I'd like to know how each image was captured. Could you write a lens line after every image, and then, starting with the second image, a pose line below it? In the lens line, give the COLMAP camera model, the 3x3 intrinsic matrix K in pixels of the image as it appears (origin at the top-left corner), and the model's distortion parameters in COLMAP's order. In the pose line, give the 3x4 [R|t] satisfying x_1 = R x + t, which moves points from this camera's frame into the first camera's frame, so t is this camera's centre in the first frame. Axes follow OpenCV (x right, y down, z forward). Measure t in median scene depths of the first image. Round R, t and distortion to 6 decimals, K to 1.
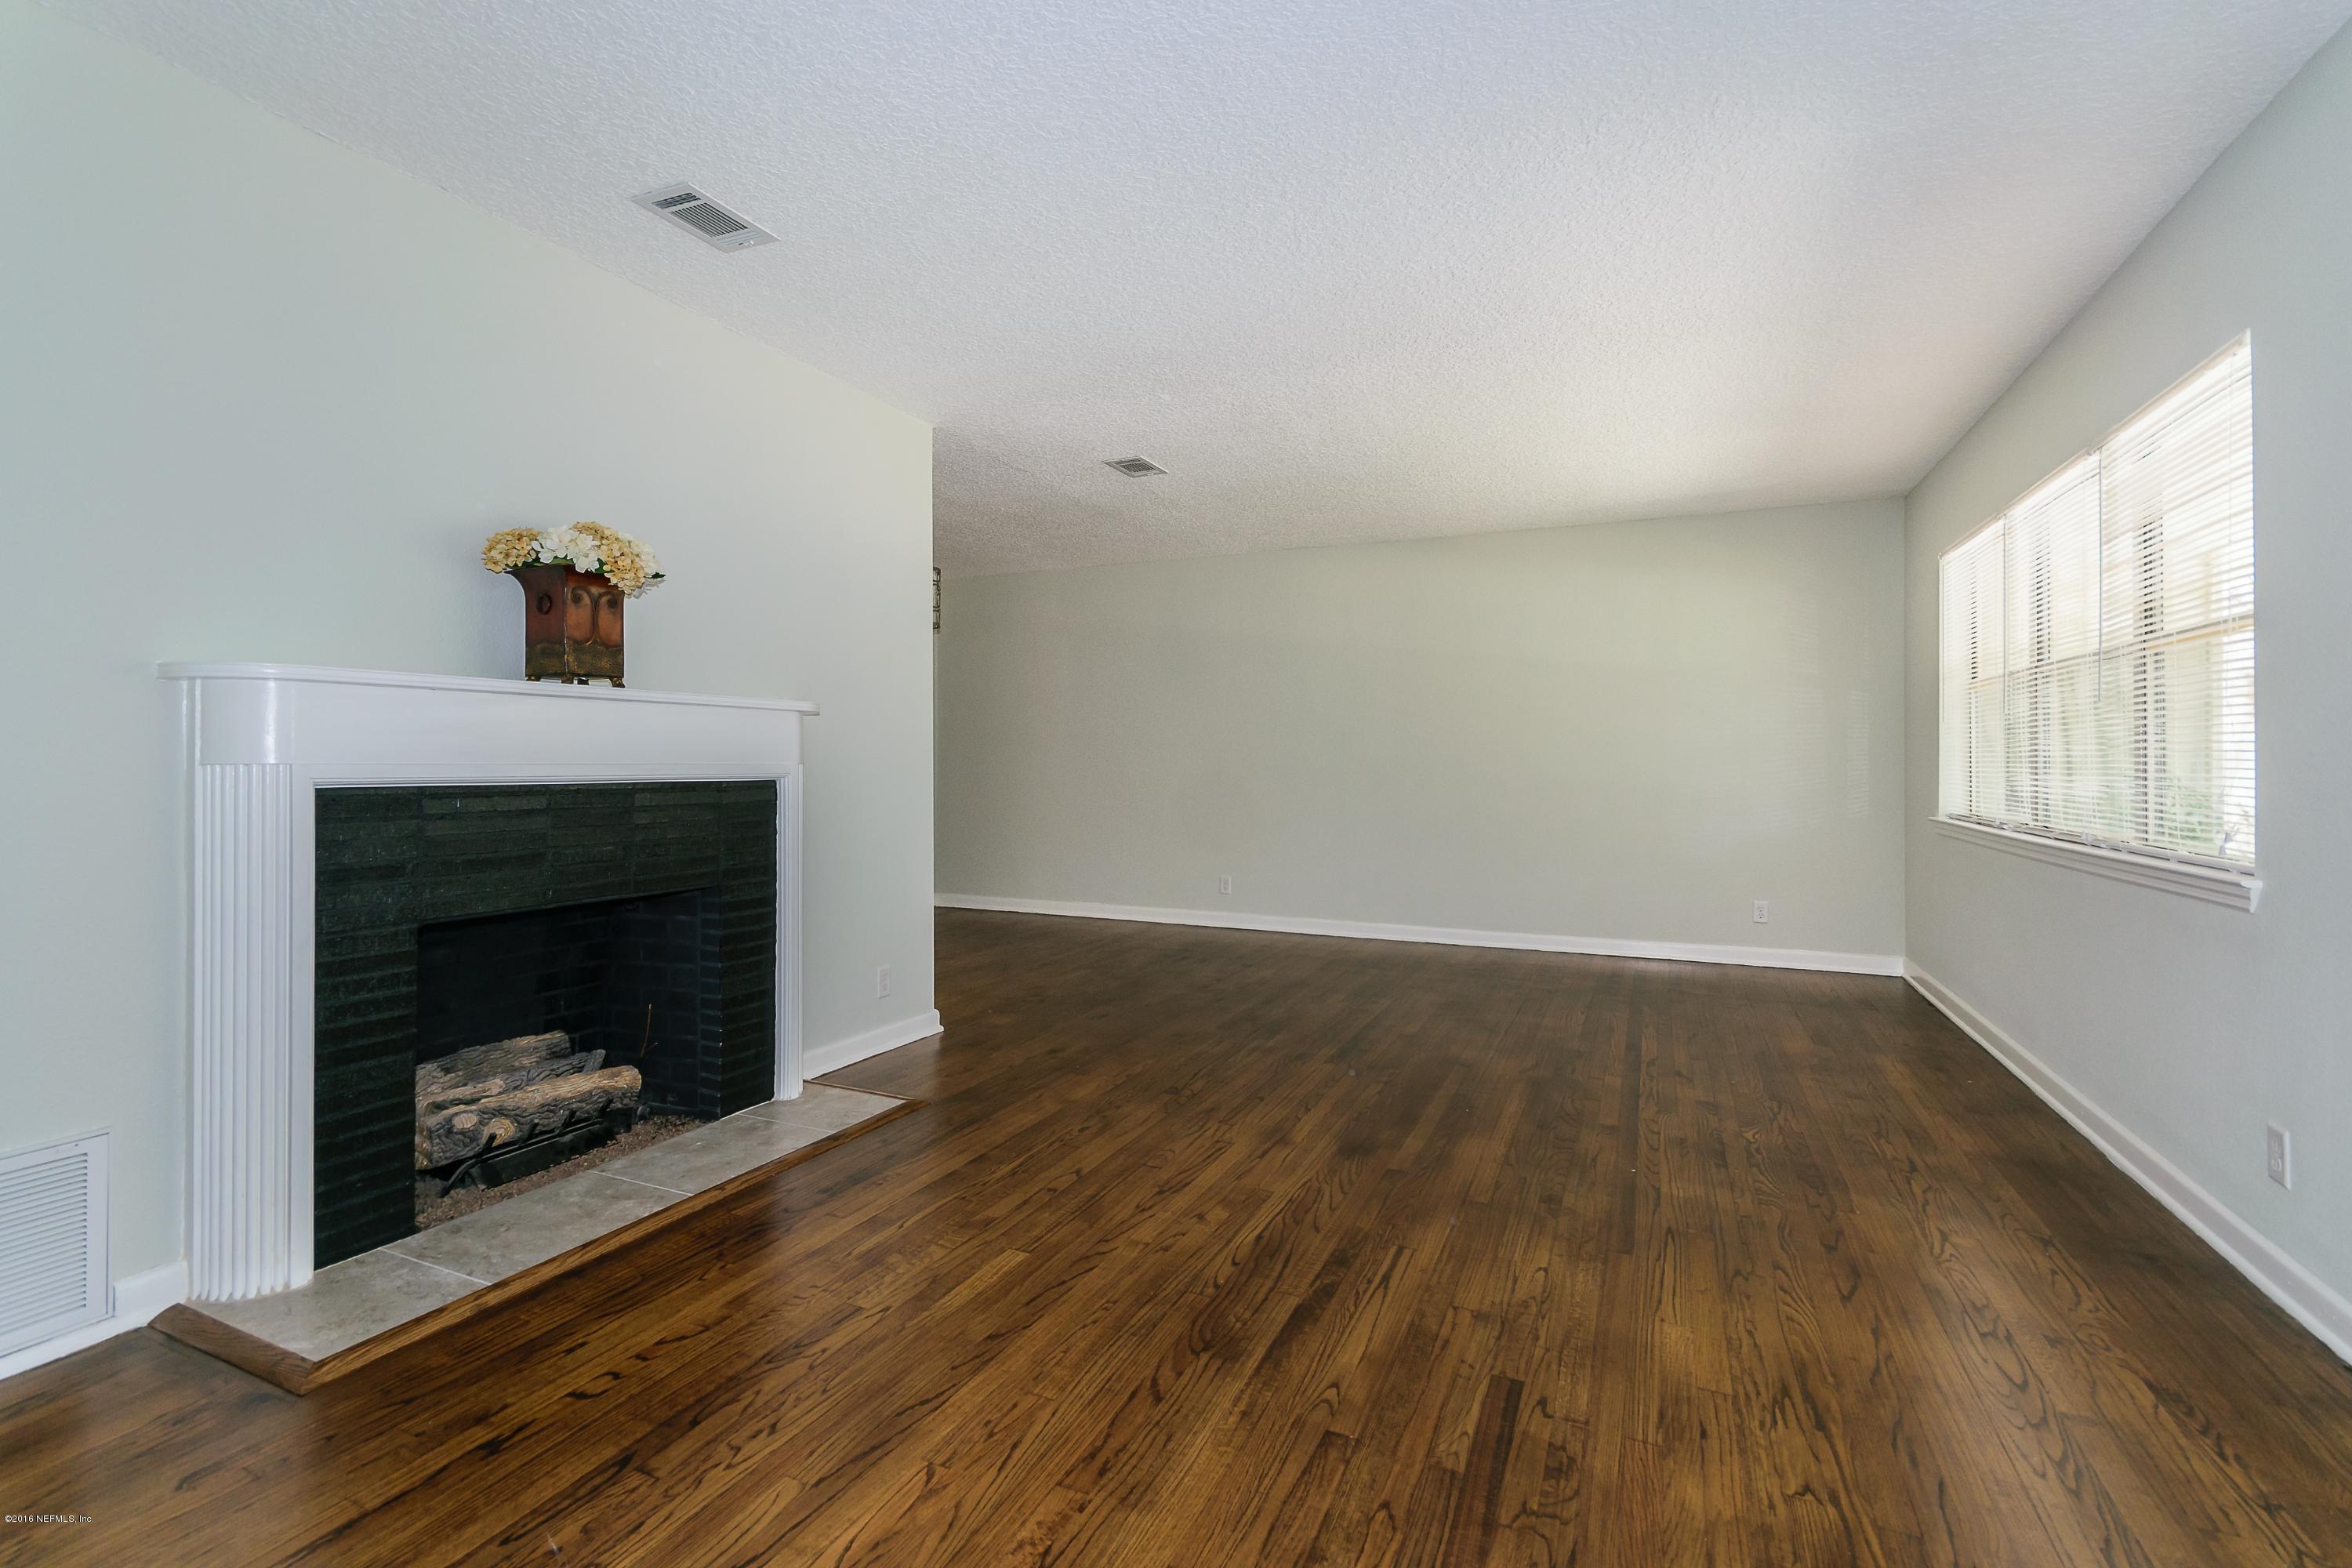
lens RADIAL K [[1043.4, 0, 1174.6], [0, 1043.4, 752.2], [0, 0, 1]] dist [-0.000939, -0.000197]
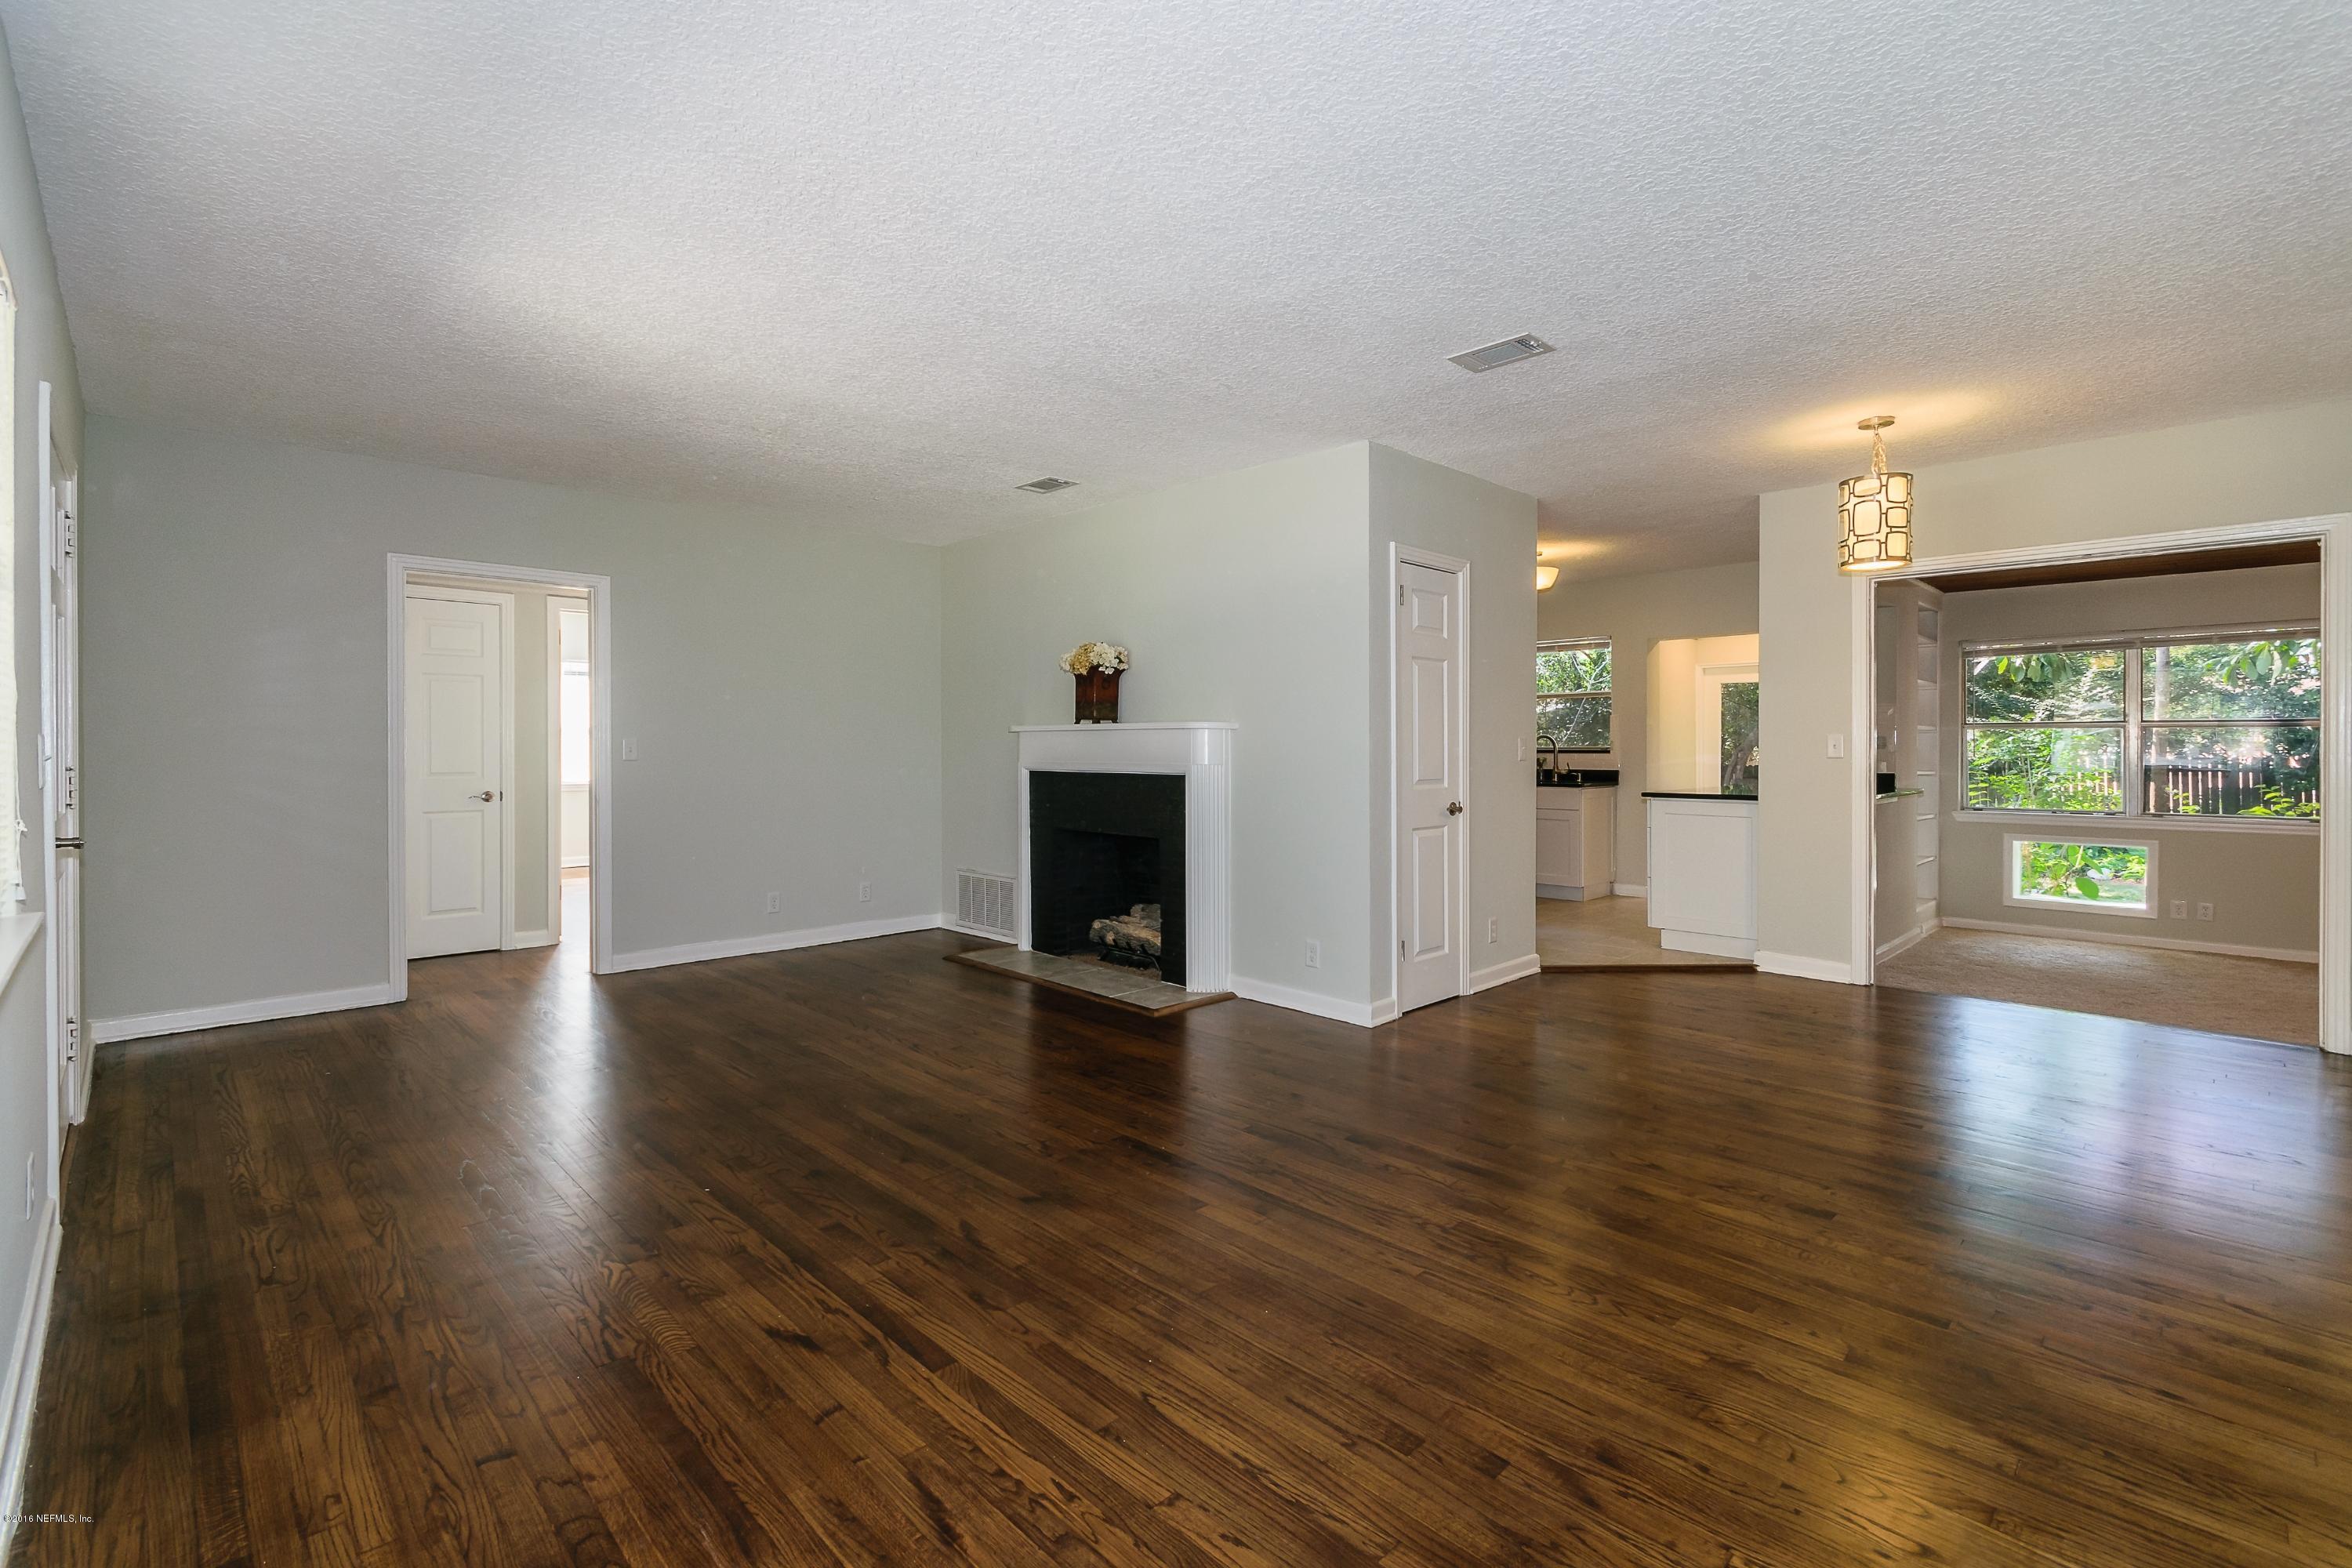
lens RADIAL K [[1043.4, 0, 1174.6], [0, 1043.4, 752.2], [0, 0, 1]] dist [-0.000939, -0.000197]
pose [[-0.358904, 0.002563, -0.933371, 1.257989], [0.005467, 0.999985, 0.000644, -0.009929], [0.933359, -0.004872, -0.358912, 1.867277]]
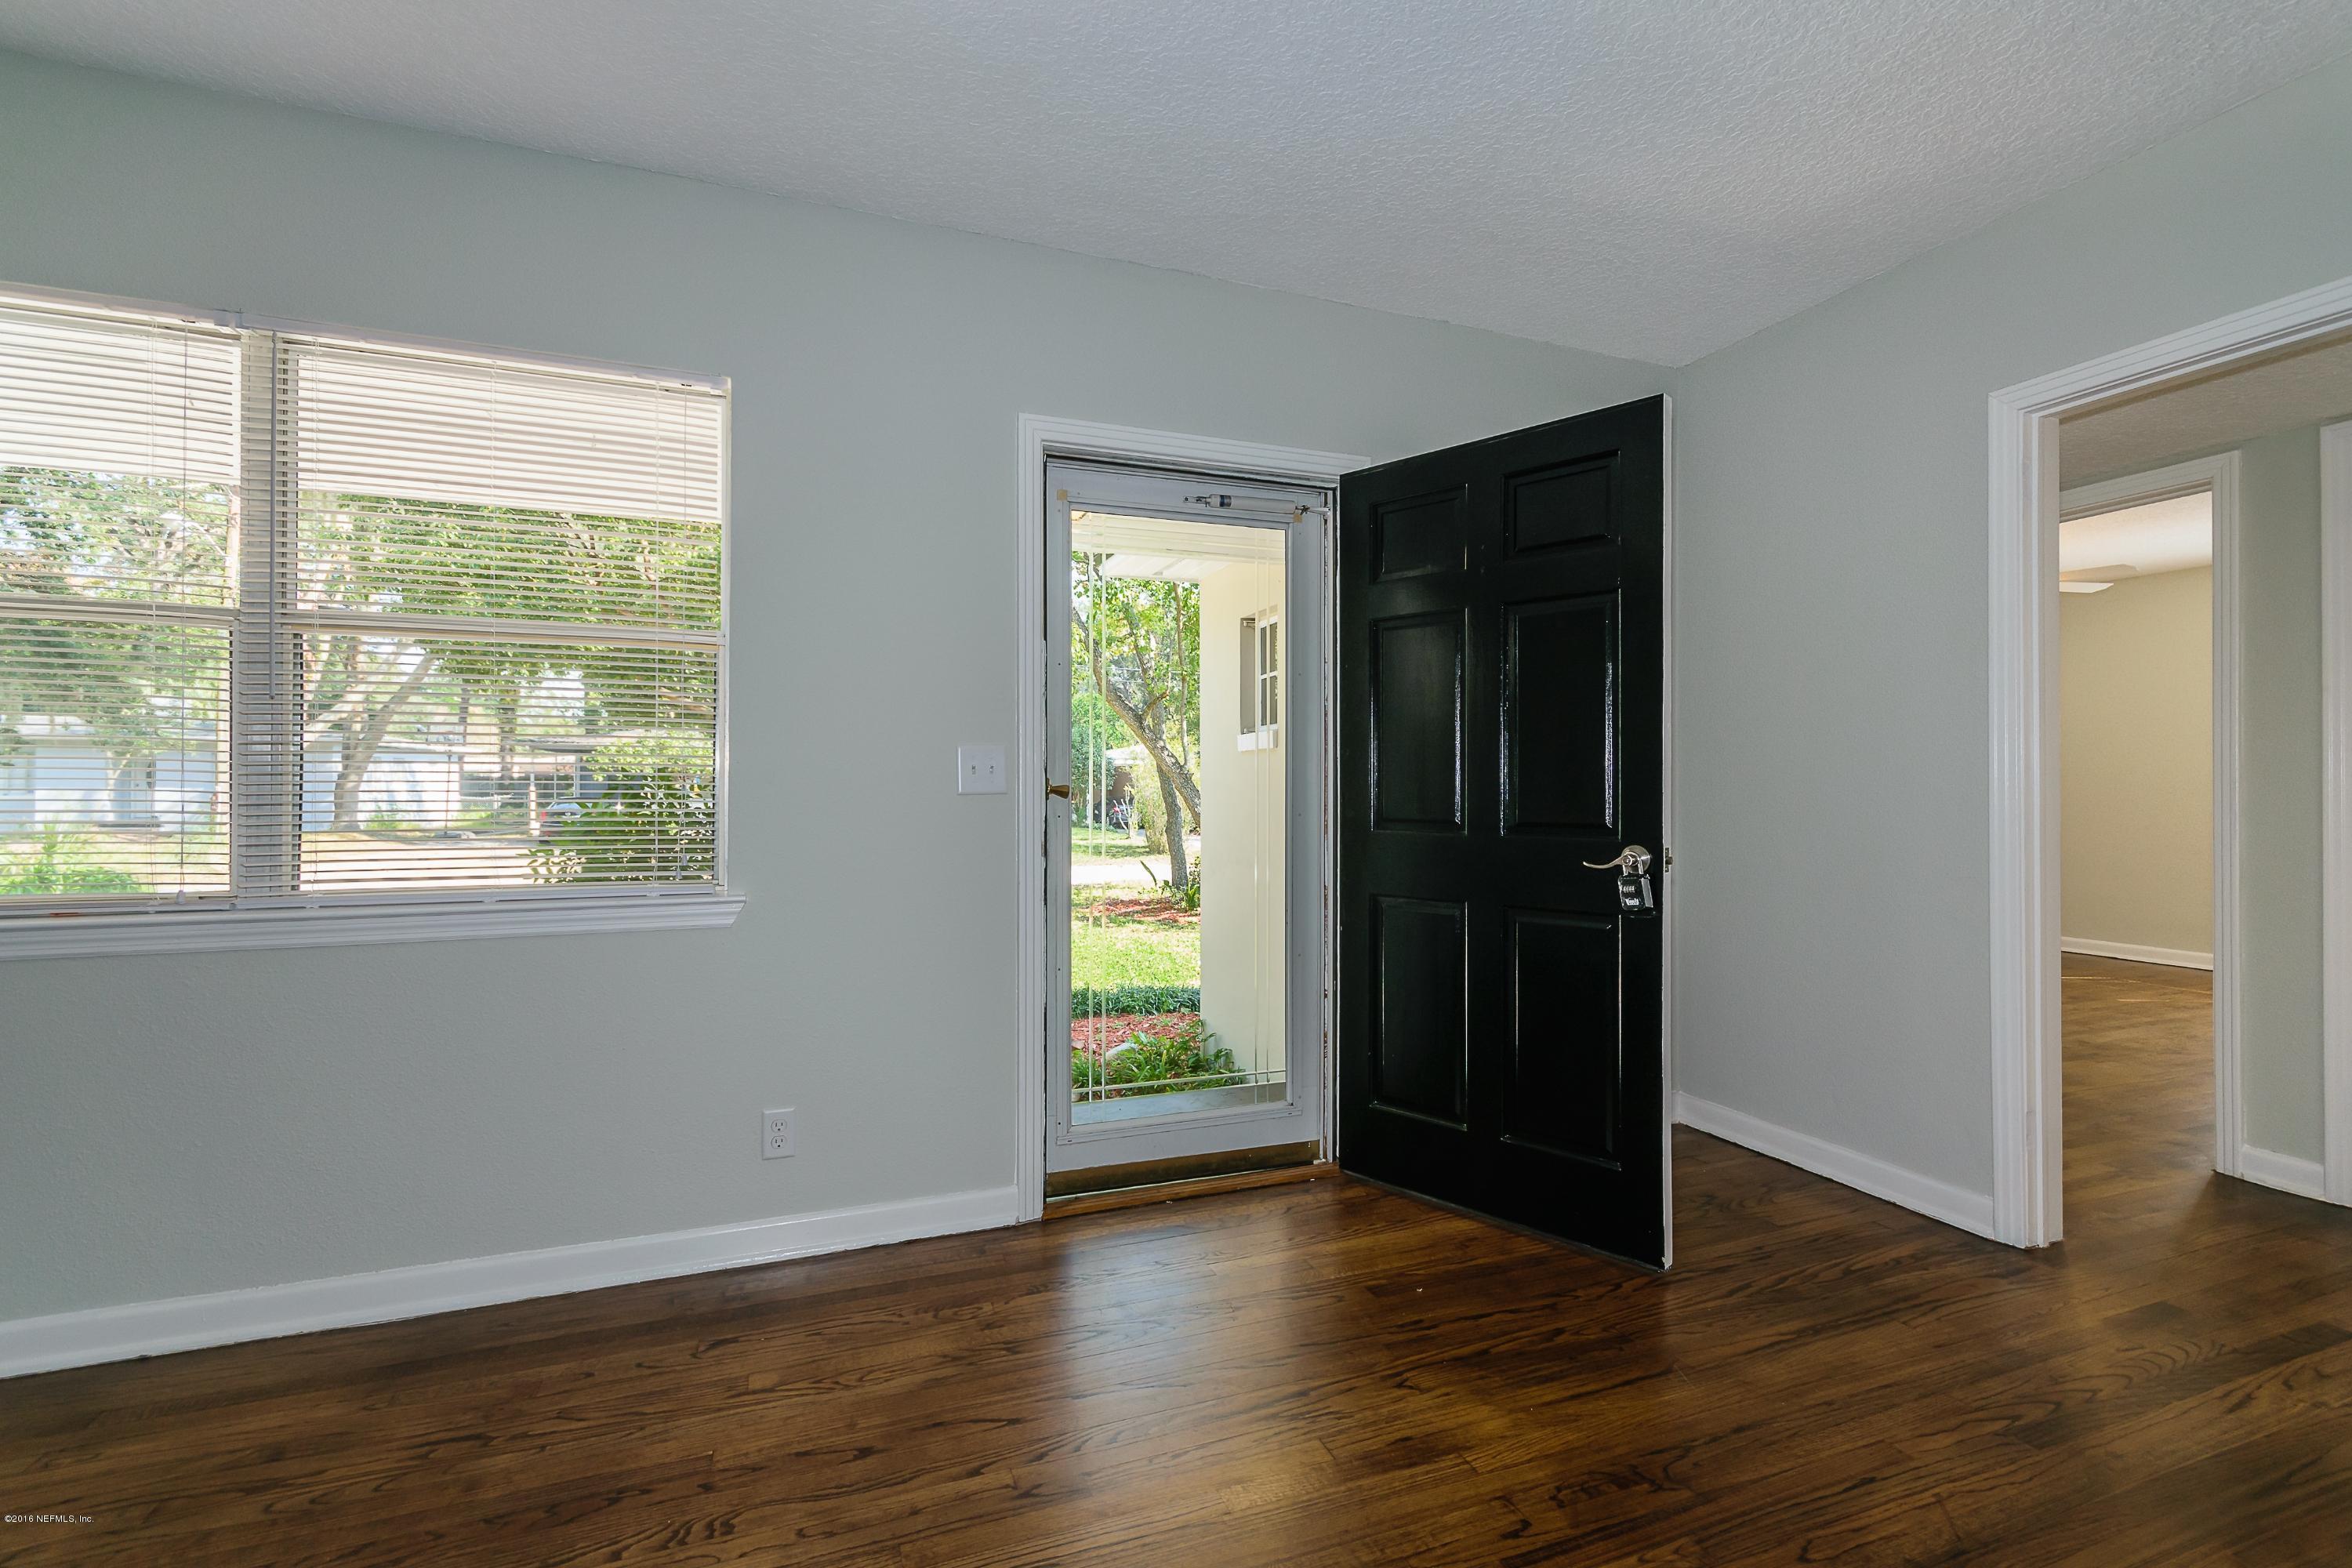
lens RADIAL K [[1043.5, 0, 1176.0], [0, 1043.5, 784.0], [0, 0, 1]] dist [0.000008, -0.000359]
pose [[-0.715383, 0.000811, 0.698732, -0.032109], [-0.006840, 0.999943, -0.008165, 0.011026], [-0.698699, -0.010620, -0.715337, 1.197801]]
